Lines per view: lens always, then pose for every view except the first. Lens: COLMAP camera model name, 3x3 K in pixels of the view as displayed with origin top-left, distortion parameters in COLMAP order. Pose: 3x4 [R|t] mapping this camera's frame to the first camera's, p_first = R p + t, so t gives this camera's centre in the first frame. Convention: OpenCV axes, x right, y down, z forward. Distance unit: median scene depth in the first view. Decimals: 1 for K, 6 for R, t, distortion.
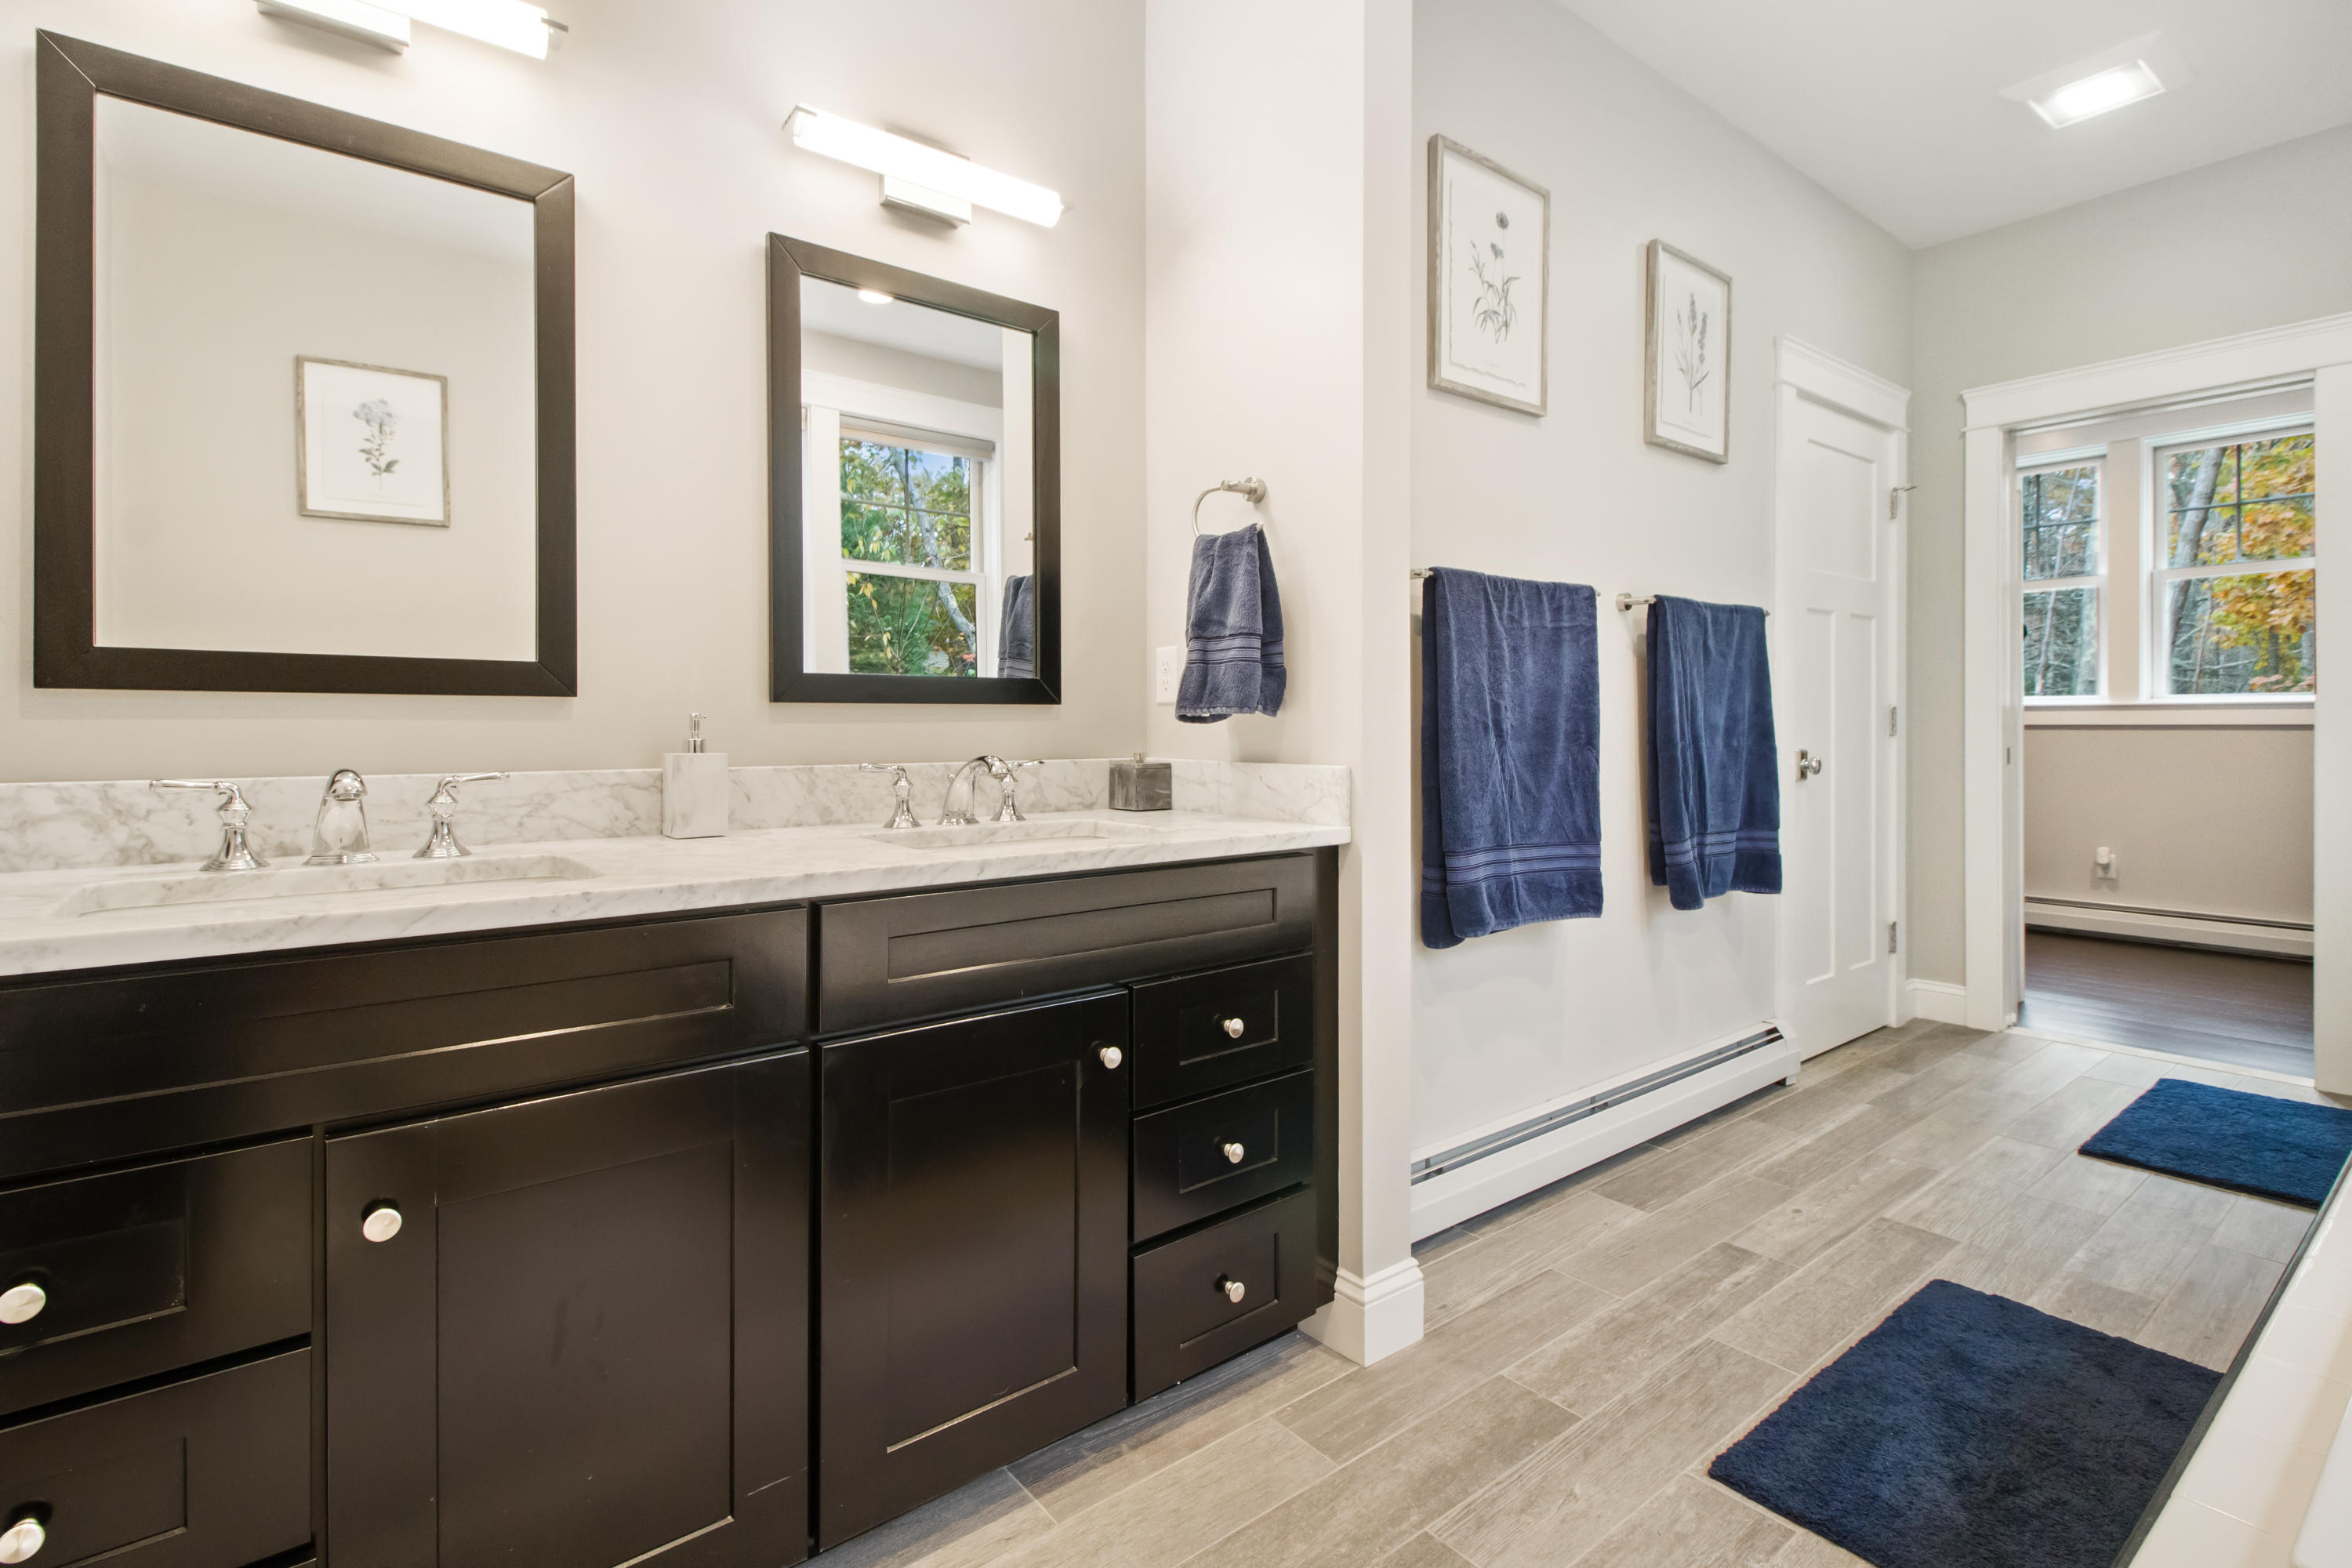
lens RADIAL K [[1116.7, 0, 1167.5], [0, 1116.7, 738.9], [0, 0, 1]] dist [-0.002668, -0.001556]
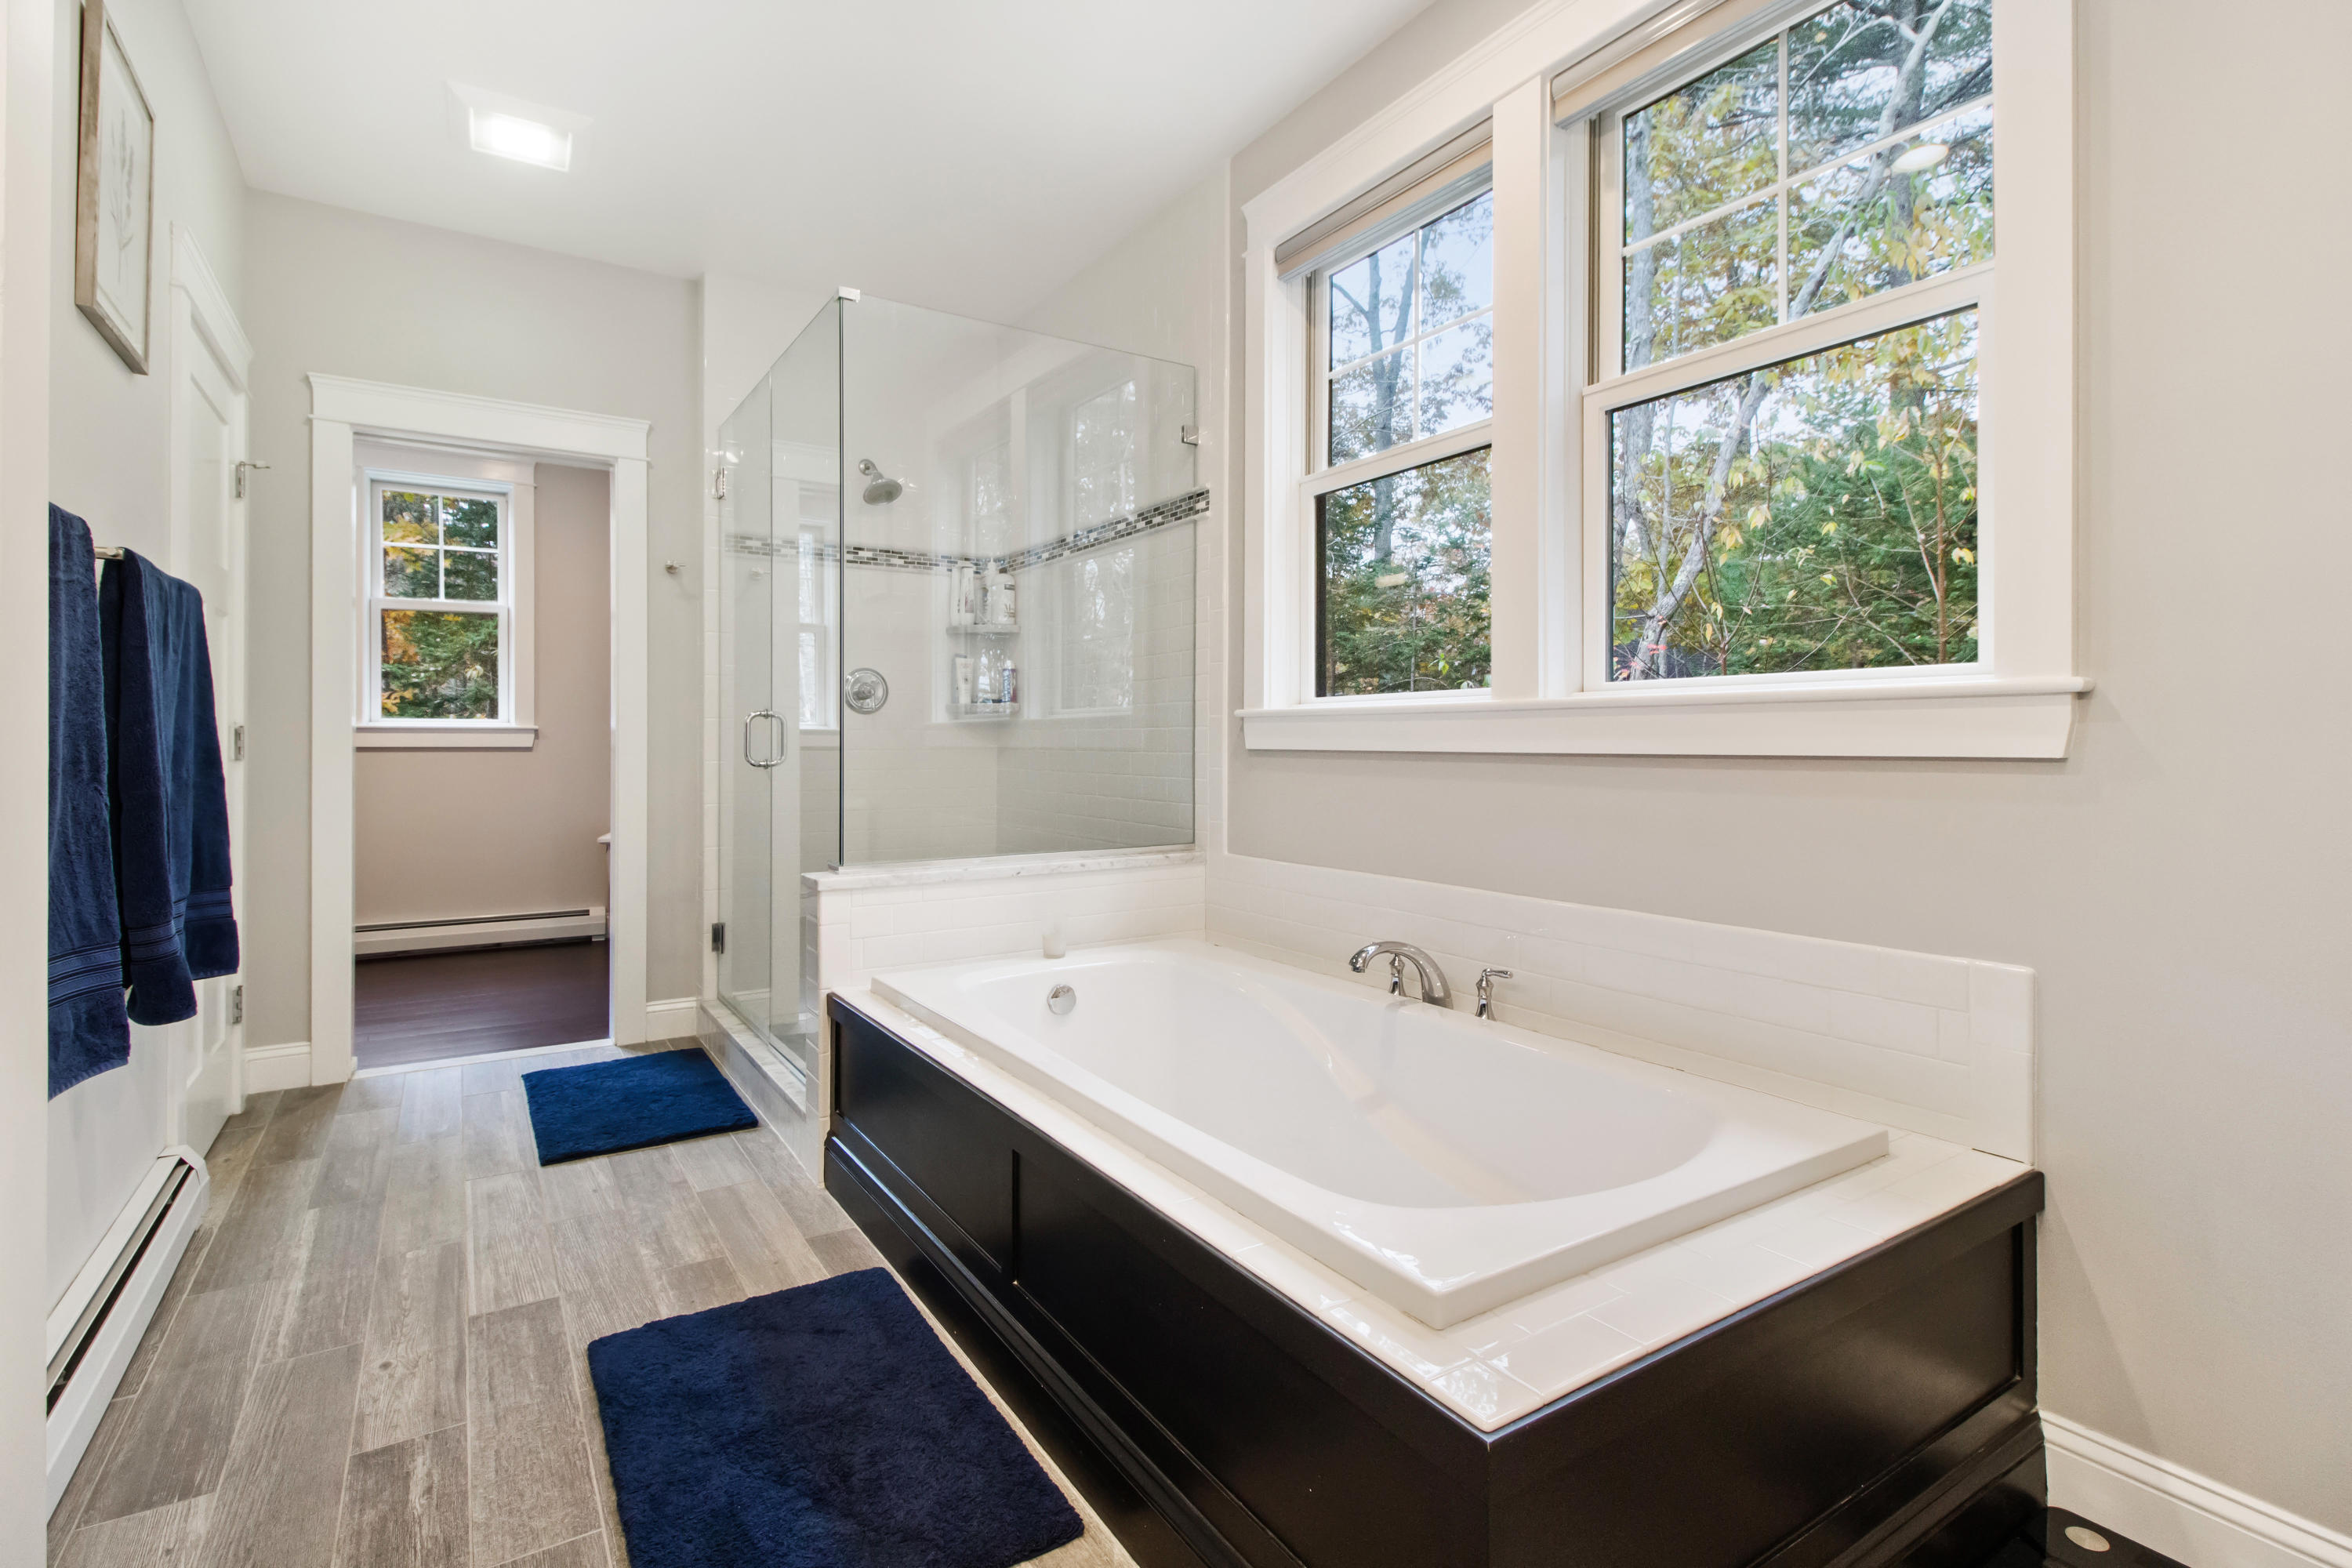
lens RADIAL K [[1116.7, 0, 1167.5], [0, 1116.7, 738.9], [0, 0, 1]] dist [-0.002668, -0.001556]
pose [[0.094341, 0.002777, 0.995536, -0.152313], [0.016891, 0.999848, -0.004390, -0.005496], [-0.995397, 0.017229, 0.094280, 0.336958]]
